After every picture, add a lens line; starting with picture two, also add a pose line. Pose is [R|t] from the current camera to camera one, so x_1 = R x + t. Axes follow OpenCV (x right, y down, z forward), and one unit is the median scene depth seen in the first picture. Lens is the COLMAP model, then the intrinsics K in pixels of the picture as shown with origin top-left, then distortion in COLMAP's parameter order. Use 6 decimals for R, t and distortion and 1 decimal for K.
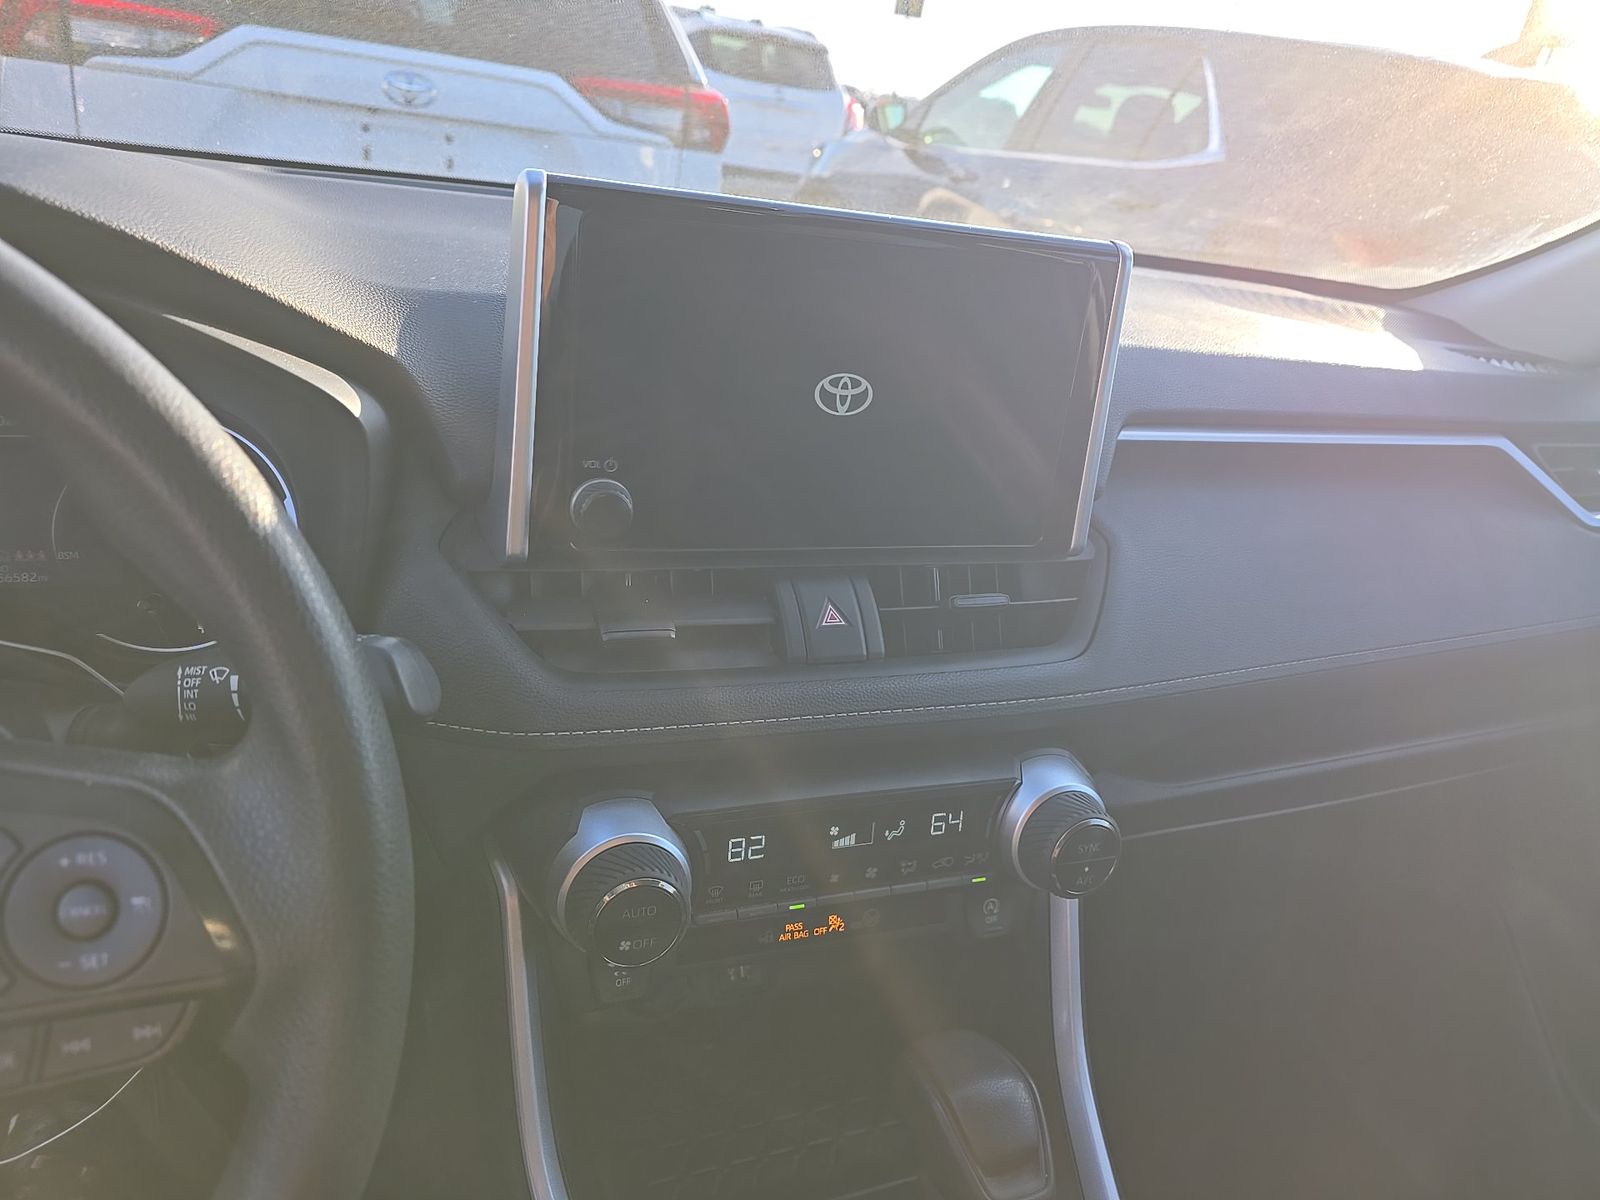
lens RADIAL K [[1028.5, 0, 800.0], [0, 1028.5, 600.0], [0, 0, 1]] dist [0.052365, -0.002828]
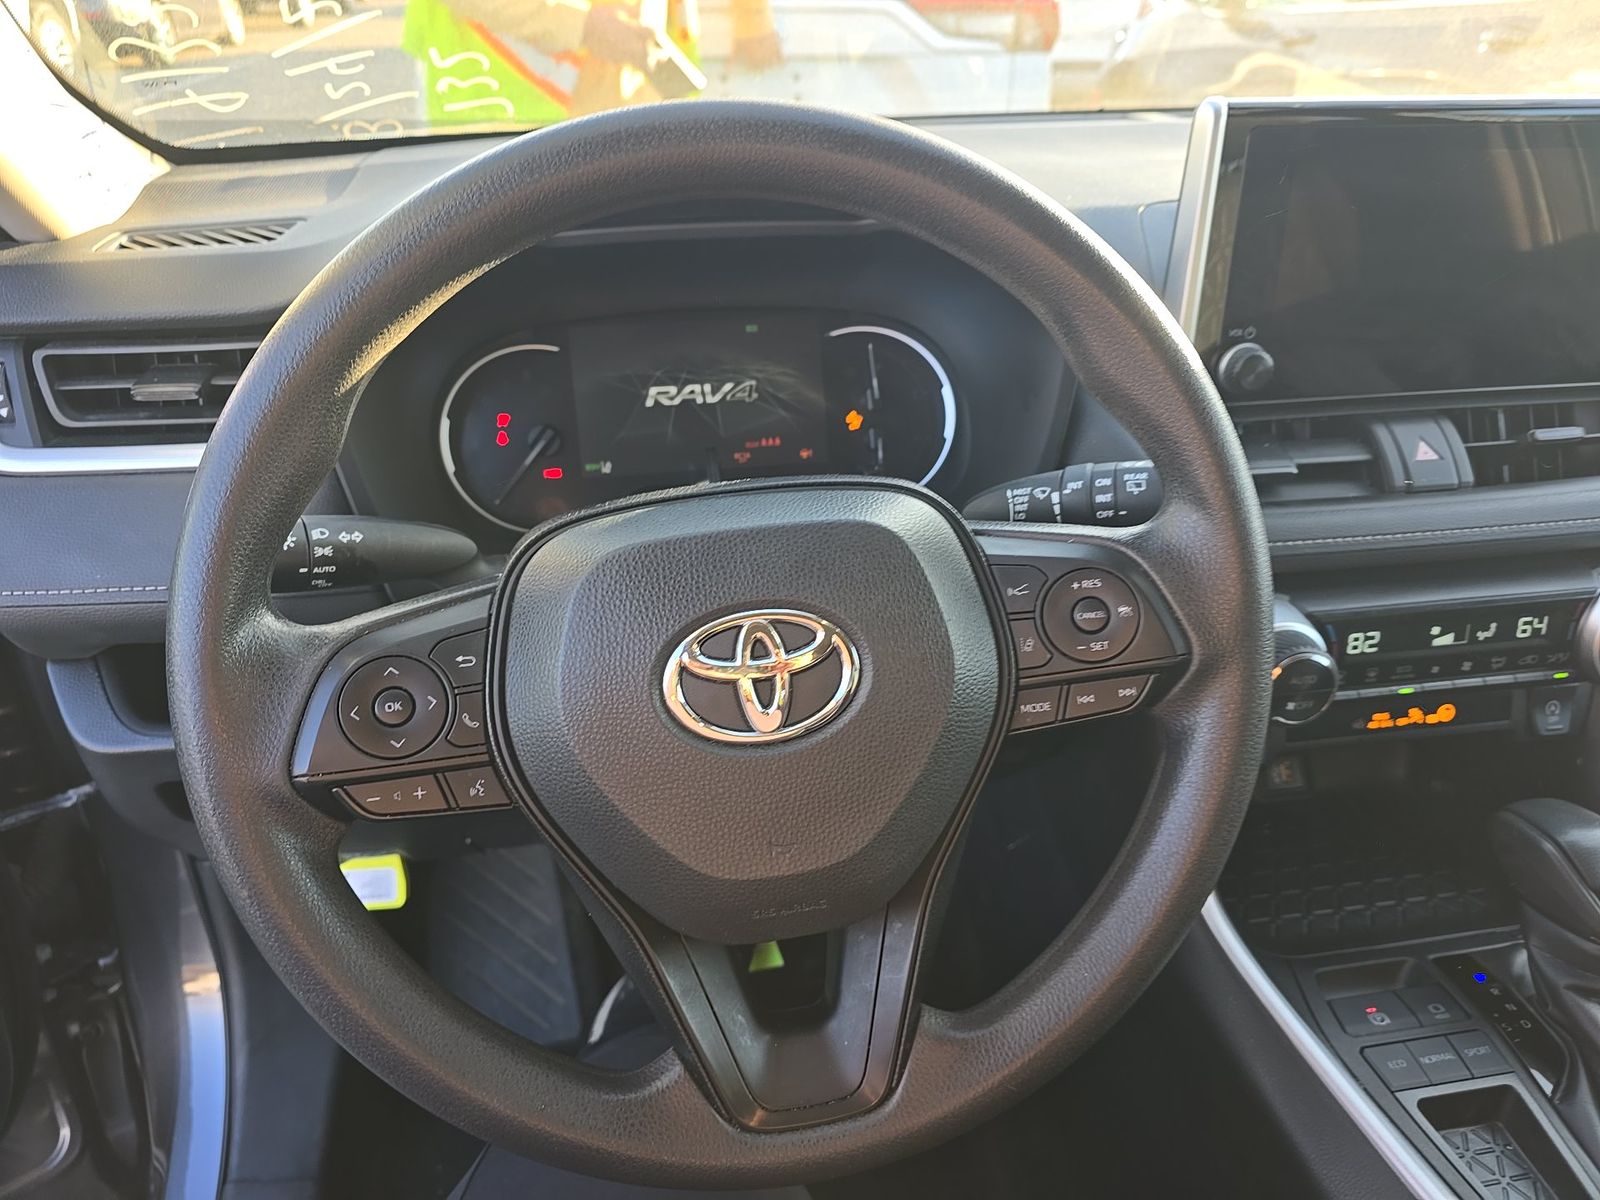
lens RADIAL K [[1056.9, 0, 800.4], [0, 1056.9, 612.0], [0, 0, 1]] dist [0.019138, 0.001477]
pose [[0.974233, -0.021704, -0.224495, -0.395034], [0.039001, 0.996576, 0.072905, 0.081765], [0.222144, -0.079782, 0.971744, -0.349651]]
